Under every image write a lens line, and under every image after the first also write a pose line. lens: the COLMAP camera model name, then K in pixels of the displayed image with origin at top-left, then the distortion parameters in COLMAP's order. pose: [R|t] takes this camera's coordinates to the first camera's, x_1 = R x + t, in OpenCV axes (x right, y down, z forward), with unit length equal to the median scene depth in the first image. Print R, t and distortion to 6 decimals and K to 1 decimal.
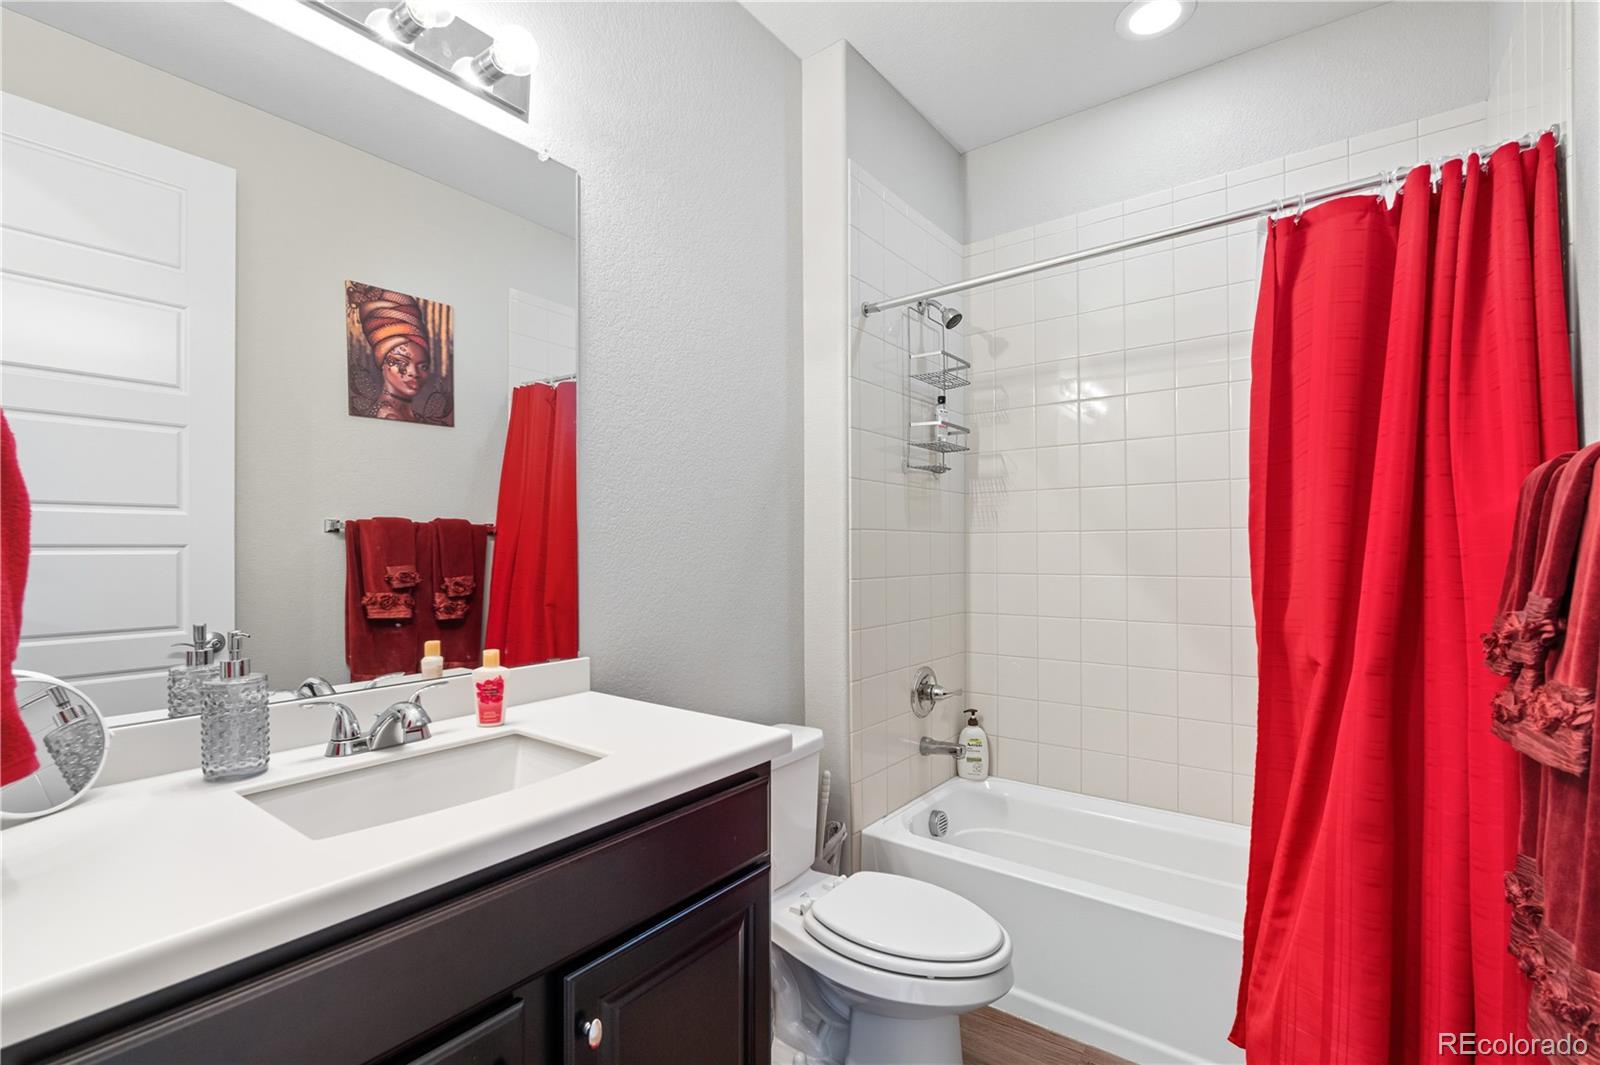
lens RADIAL K [[702.4, 0, 800.0], [0, 702.4, 532.5], [0, 0, 1]] dist [0.001592, 0.000298]
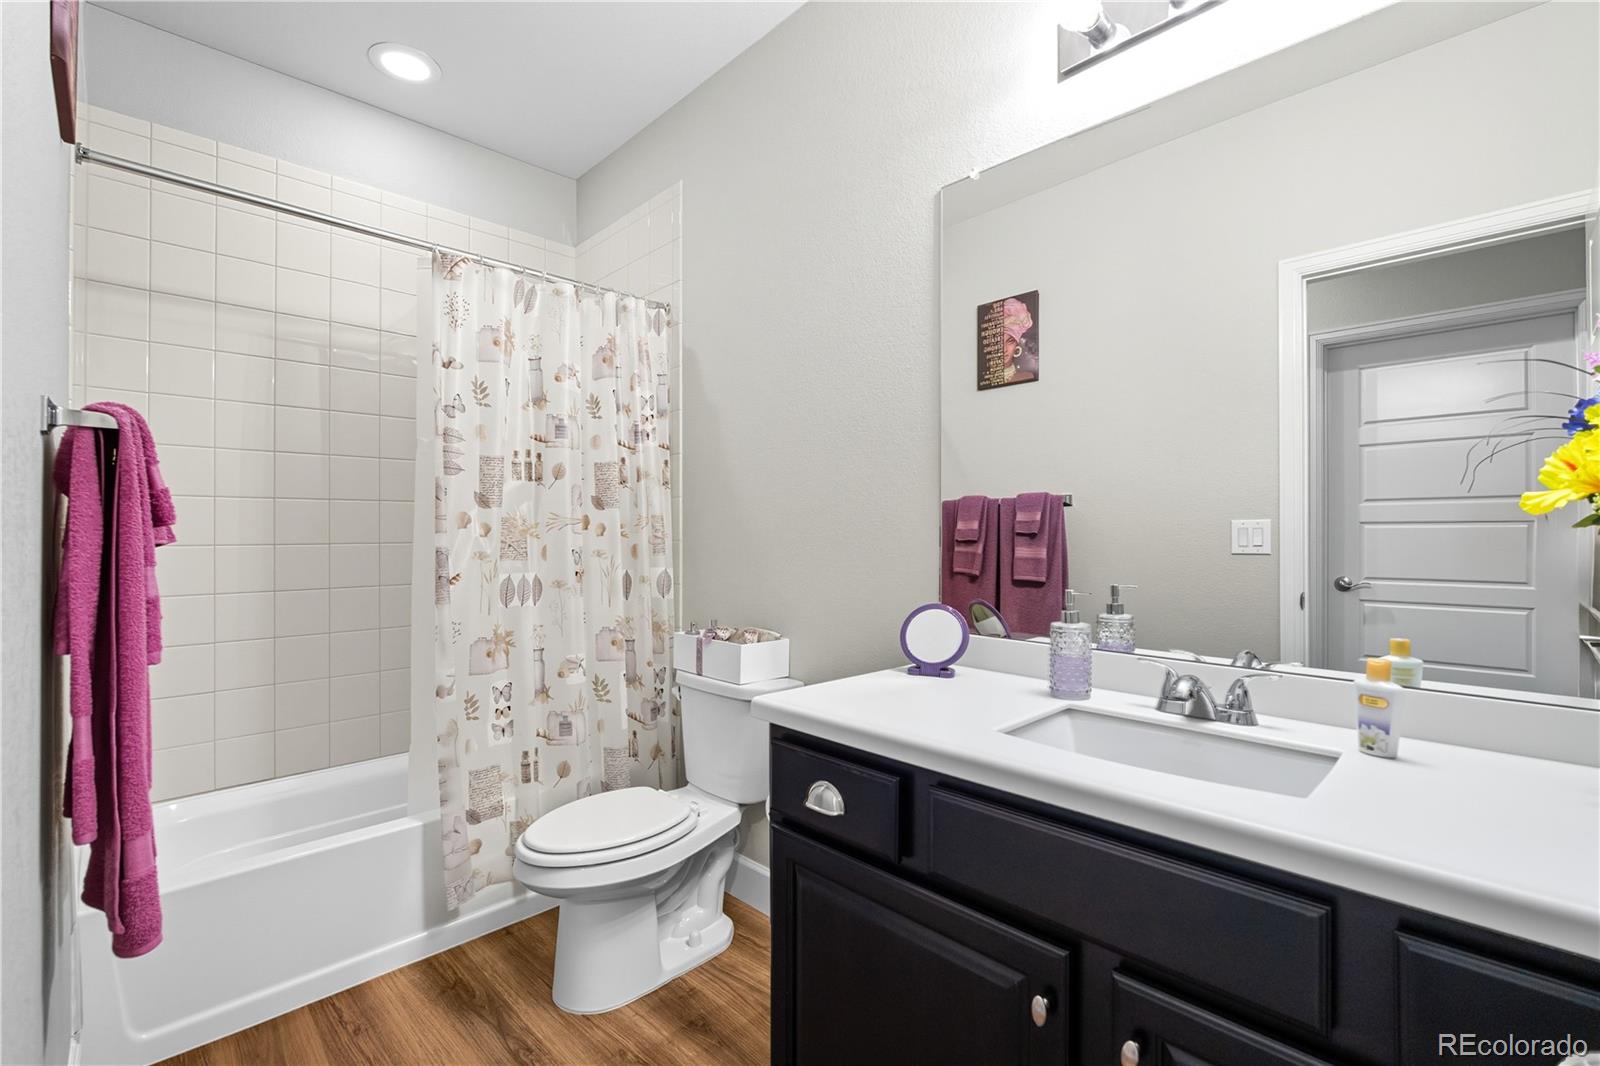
lens RADIAL K [[702.4, 0, 800.0], [0, 702.4, 533.0], [0, 0, 1]] dist [0.001592, 0.000298]
pose [[-0.143050, 0.006181, -0.989696, 0.563441], [0.015100, 0.999878, 0.004063, 0.029518], [0.989600, -0.014363, -0.143125, 0.678940]]
